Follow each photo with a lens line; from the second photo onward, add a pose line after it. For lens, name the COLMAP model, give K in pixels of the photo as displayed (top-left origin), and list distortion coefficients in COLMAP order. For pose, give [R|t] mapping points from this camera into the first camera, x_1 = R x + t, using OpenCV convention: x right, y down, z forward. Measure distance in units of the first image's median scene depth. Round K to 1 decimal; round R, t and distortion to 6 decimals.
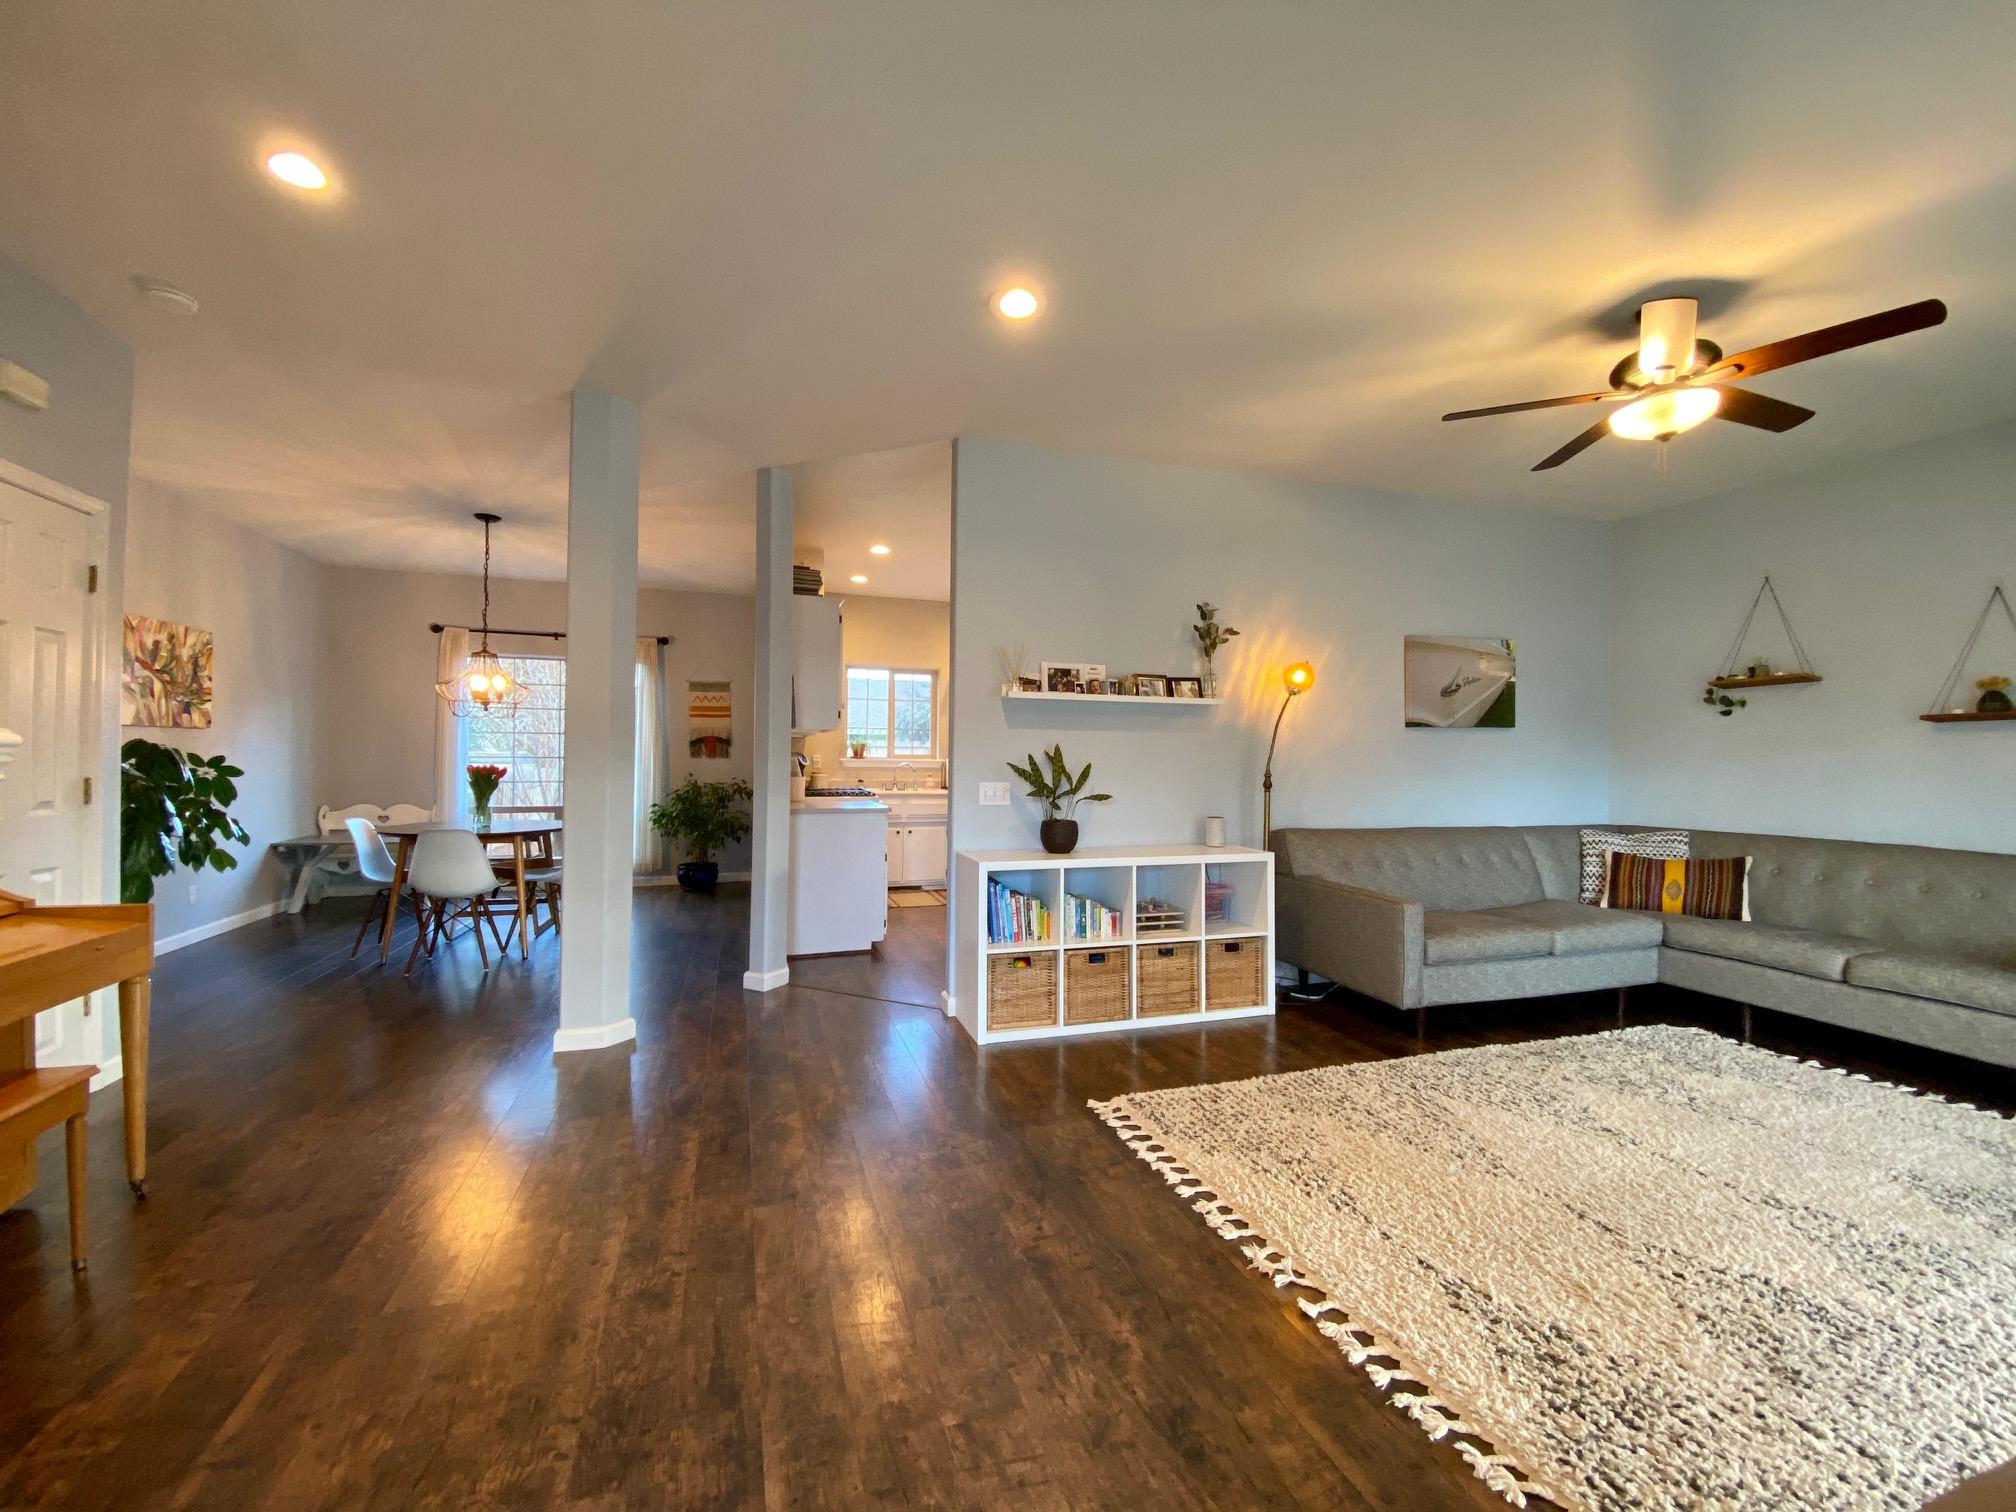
lens RADIAL K [[814.8, 0, 1021.0], [0, 814.8, 748.6], [0, 0, 1]] dist [0.002300, -0.016328]
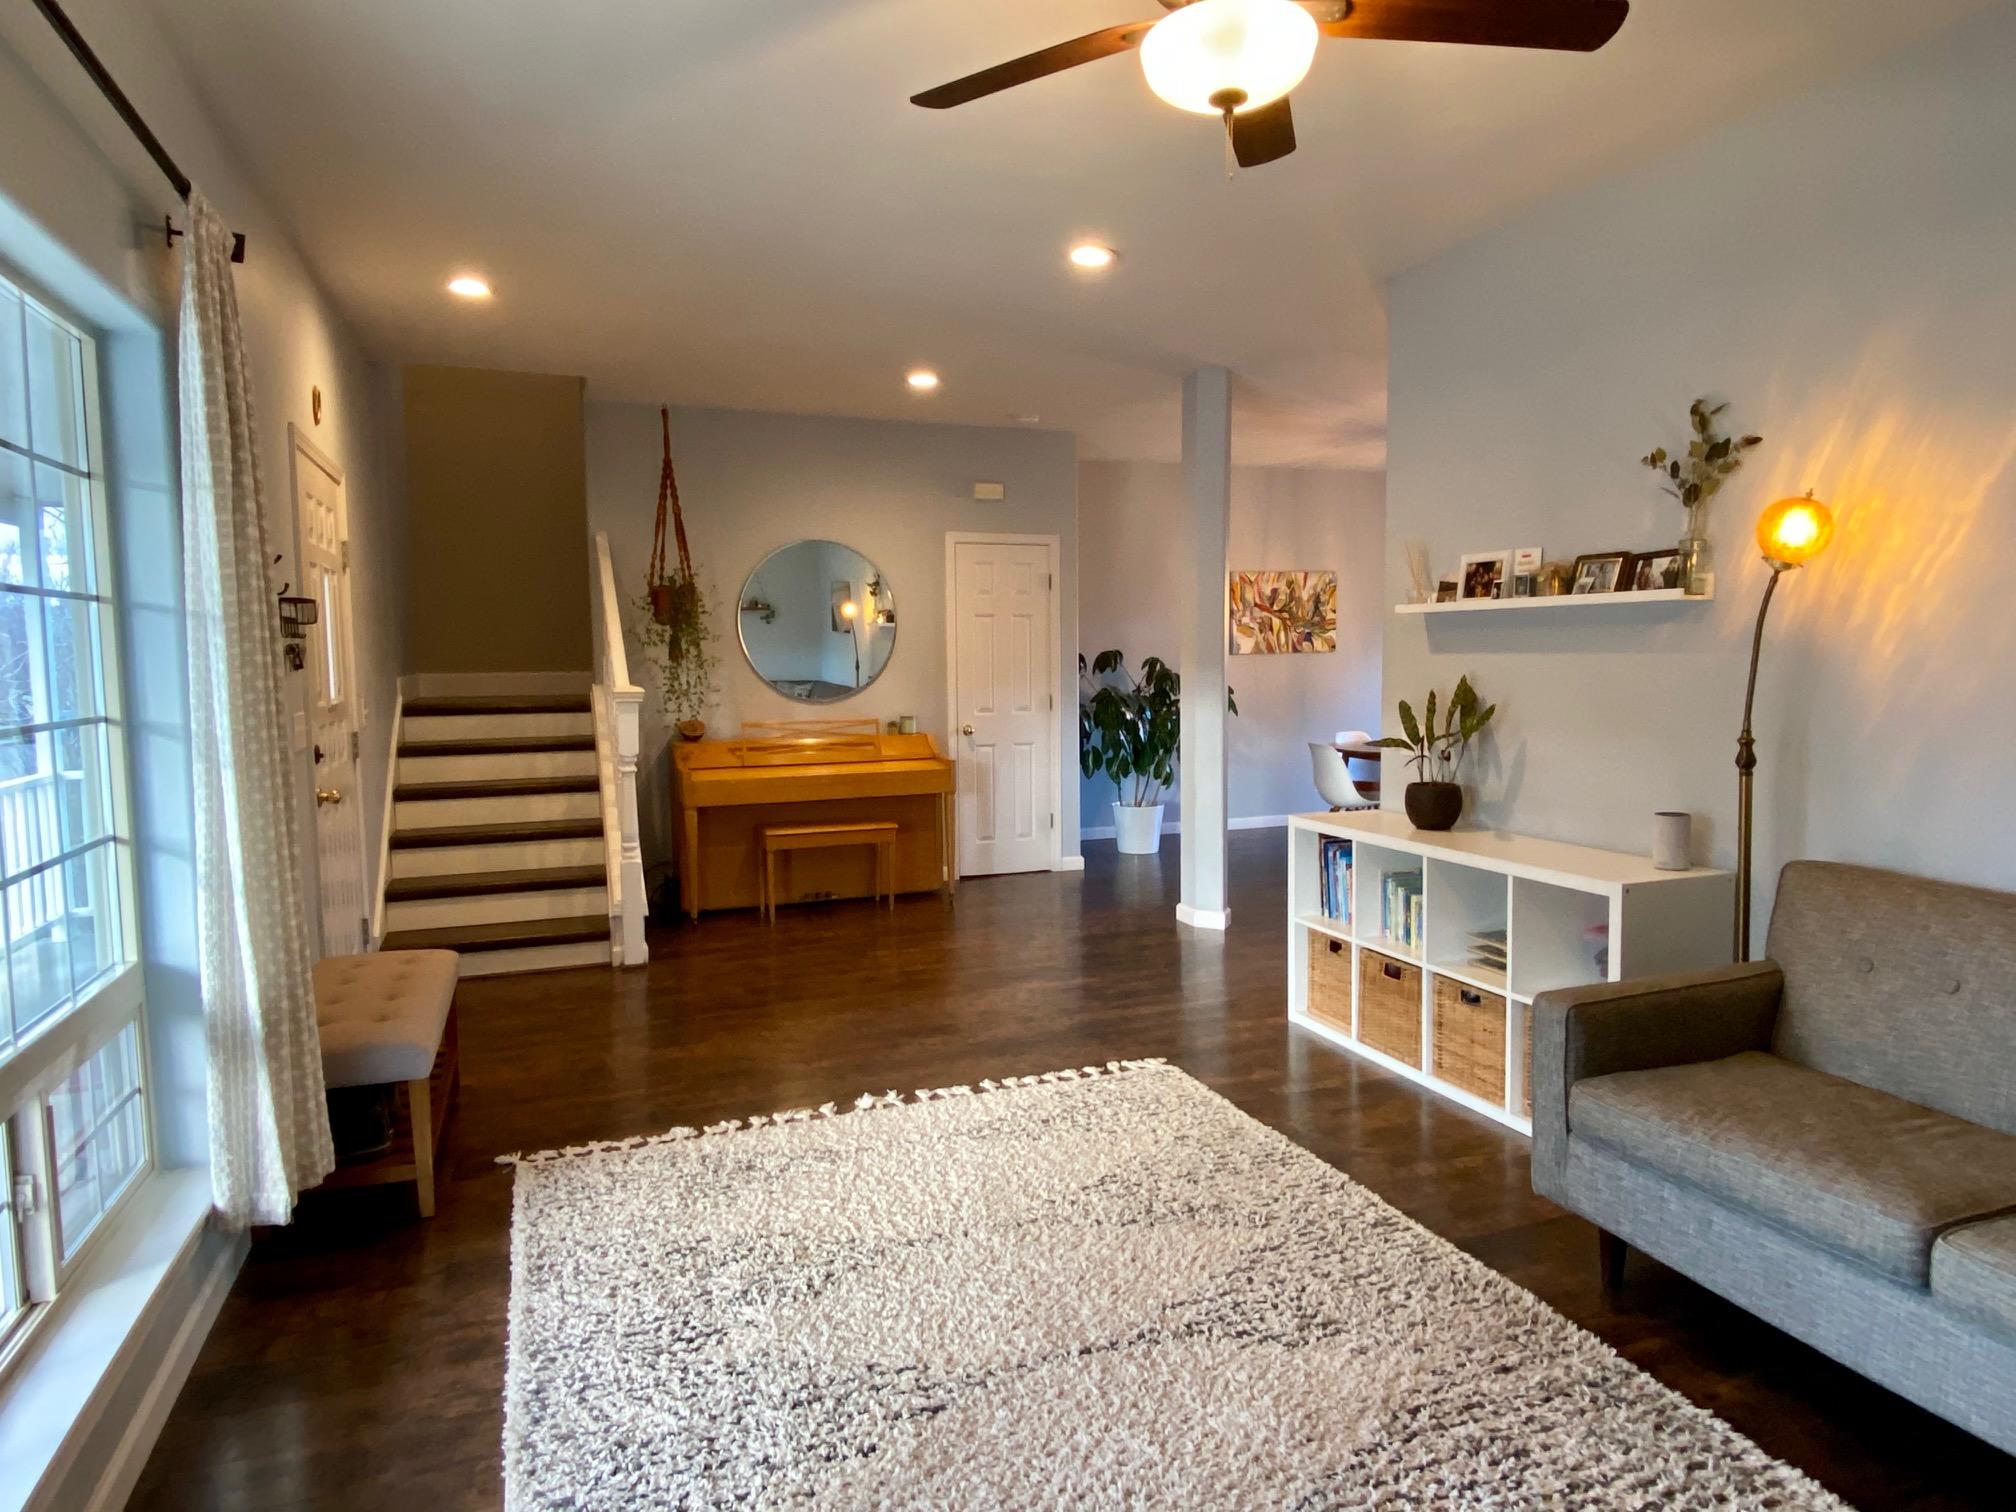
lens RADIAL K [[1182.1, 0, 968.8], [0, 1182.1, 762.6], [0, 0, 1]] dist [0.003718, -0.000115]
pose [[-0.000086, 0.082609, -0.996582, 0.974024], [0.022273, 0.996335, 0.082586, -0.022141], [0.999752, -0.022190, -0.001925, 0.532555]]
